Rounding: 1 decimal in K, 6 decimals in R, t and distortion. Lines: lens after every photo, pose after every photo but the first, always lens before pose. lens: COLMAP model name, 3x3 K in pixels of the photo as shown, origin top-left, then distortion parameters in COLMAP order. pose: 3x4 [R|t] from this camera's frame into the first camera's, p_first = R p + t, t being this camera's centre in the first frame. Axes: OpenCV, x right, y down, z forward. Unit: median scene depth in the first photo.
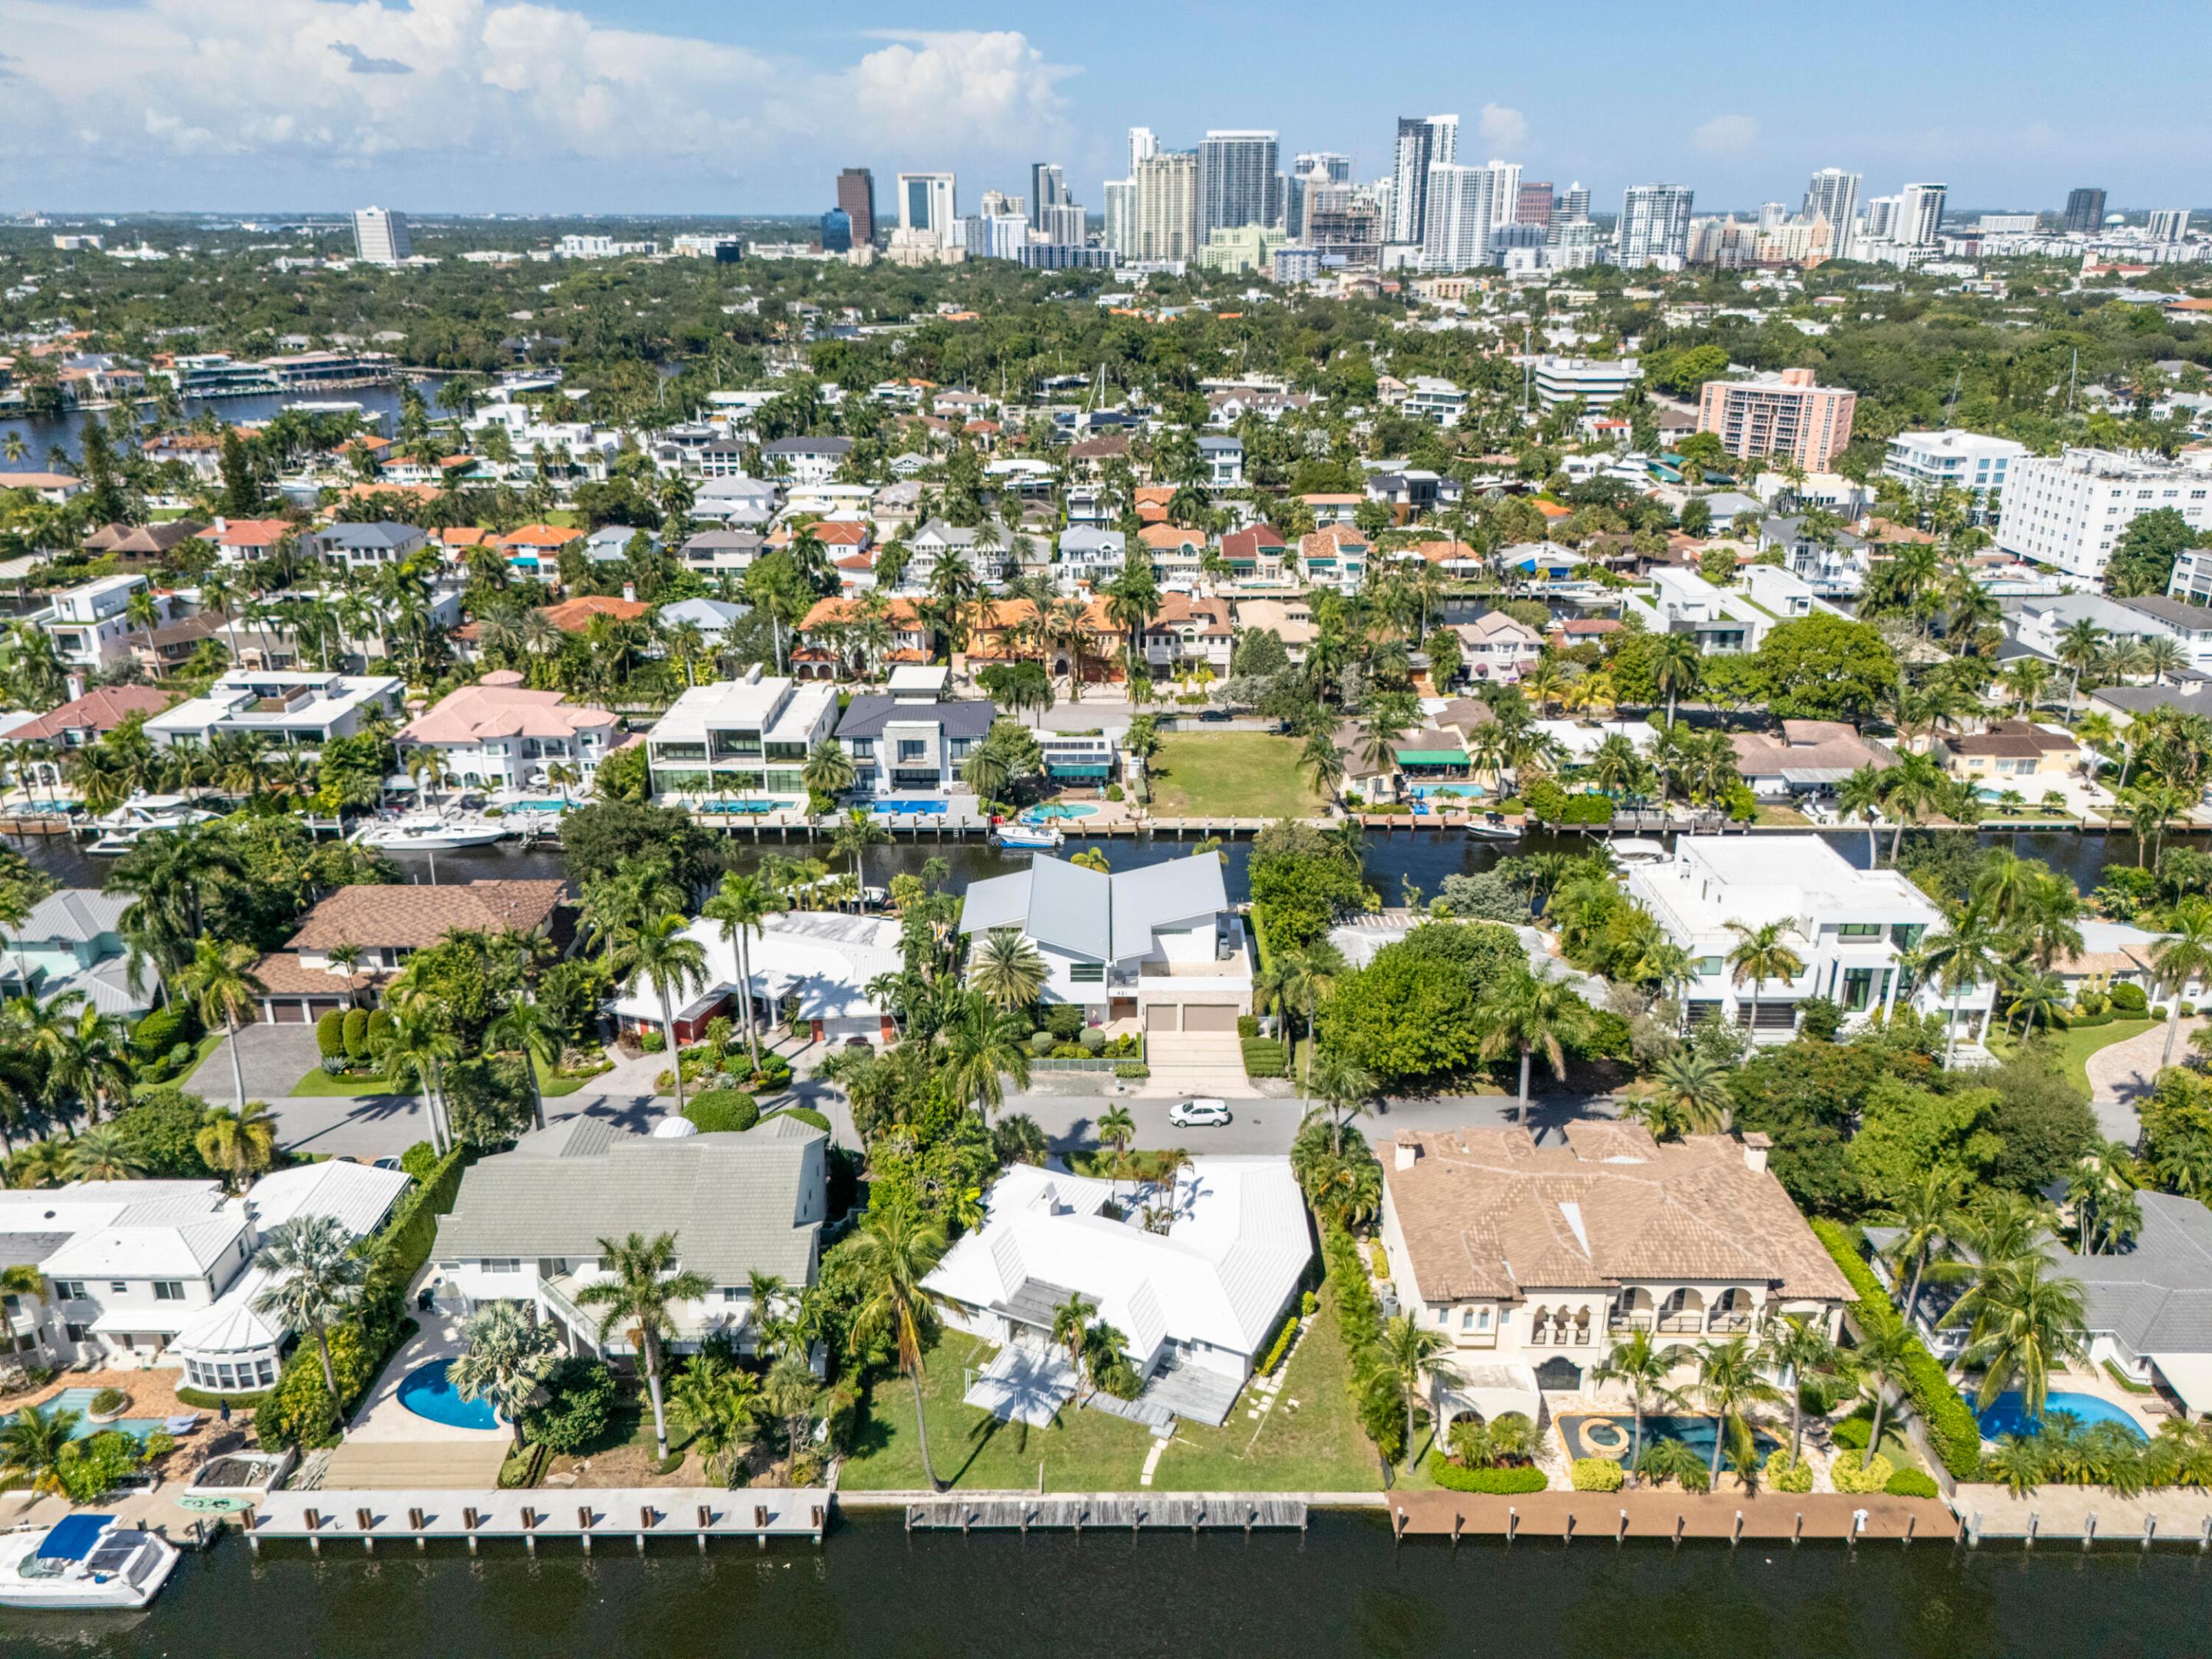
lens RADIAL K [[1605.1, 0, 1106.0], [0, 1605.1, 829.5], [0, 0, 1]] dist [0.070110, -0.105389]
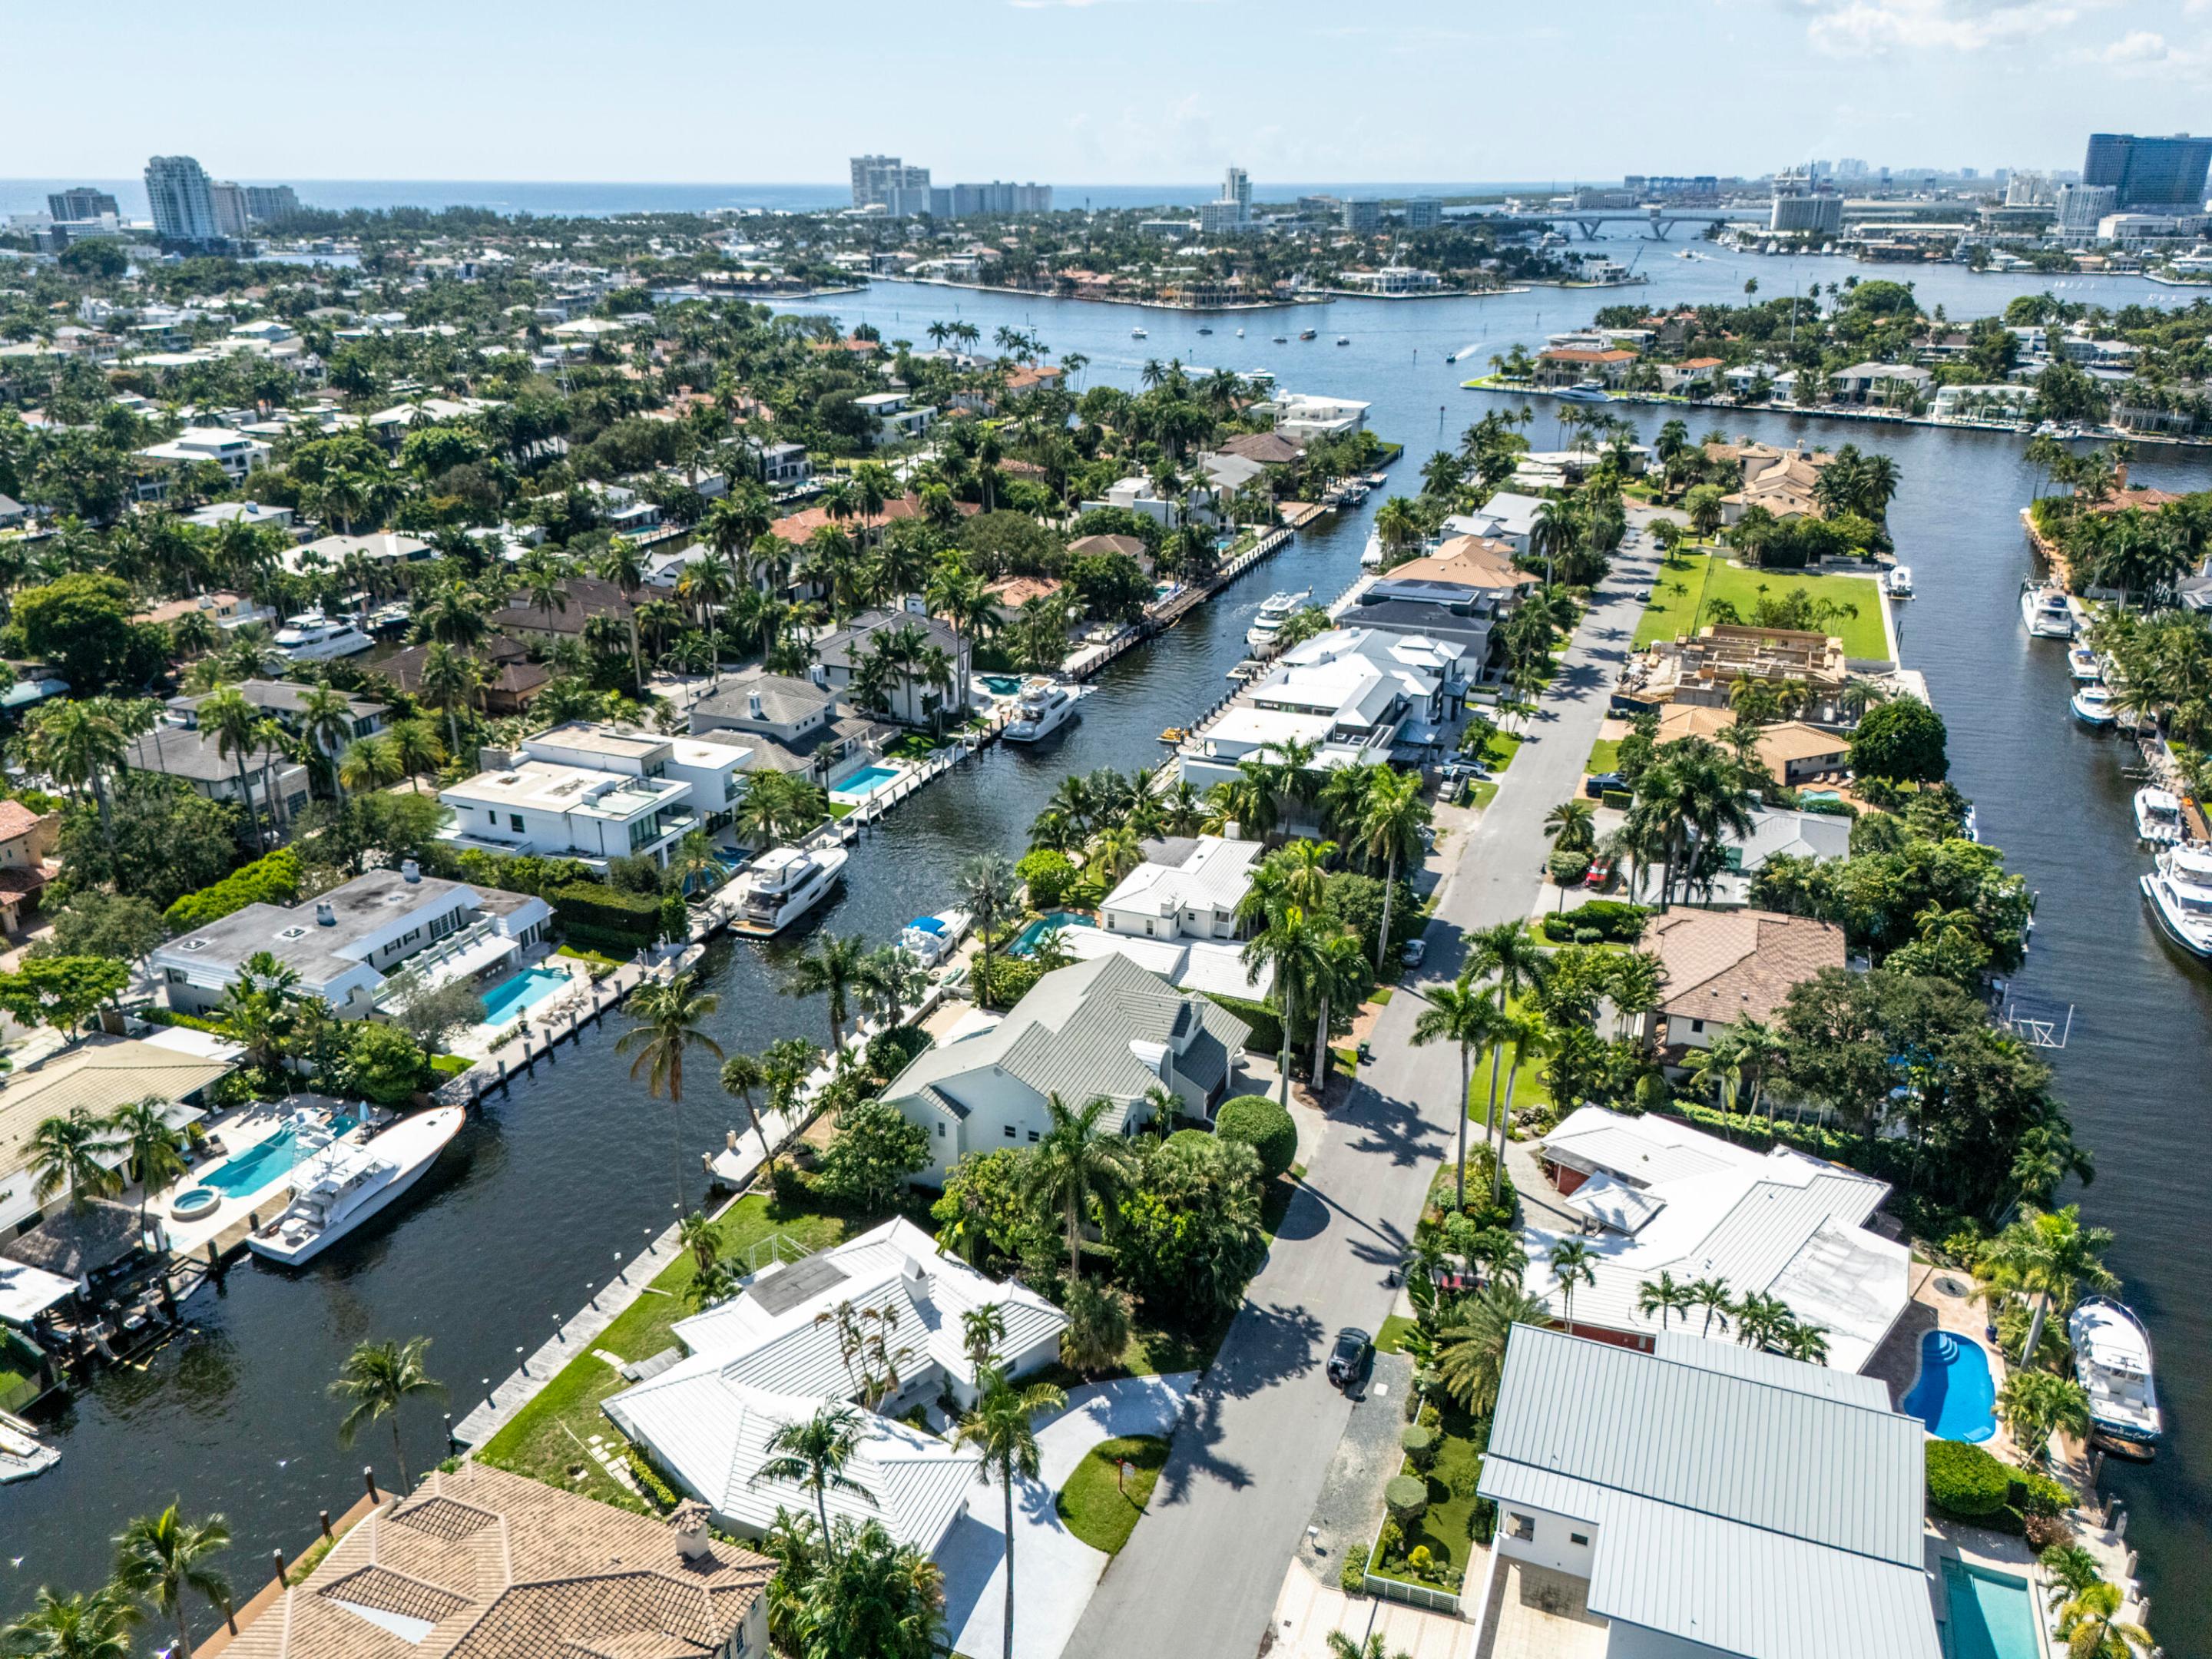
lens RADIAL K [[1647.9, 0, 1106.0], [0, 1647.9, 829.5], [0, 0, 1]] dist [0.046721, -0.034549]
pose [[-0.362488, 0.337609, -0.868690, 0.691026], [-0.329218, 0.825609, 0.458242, -0.460382], [0.871905, 0.452096, -0.188127, 1.264430]]
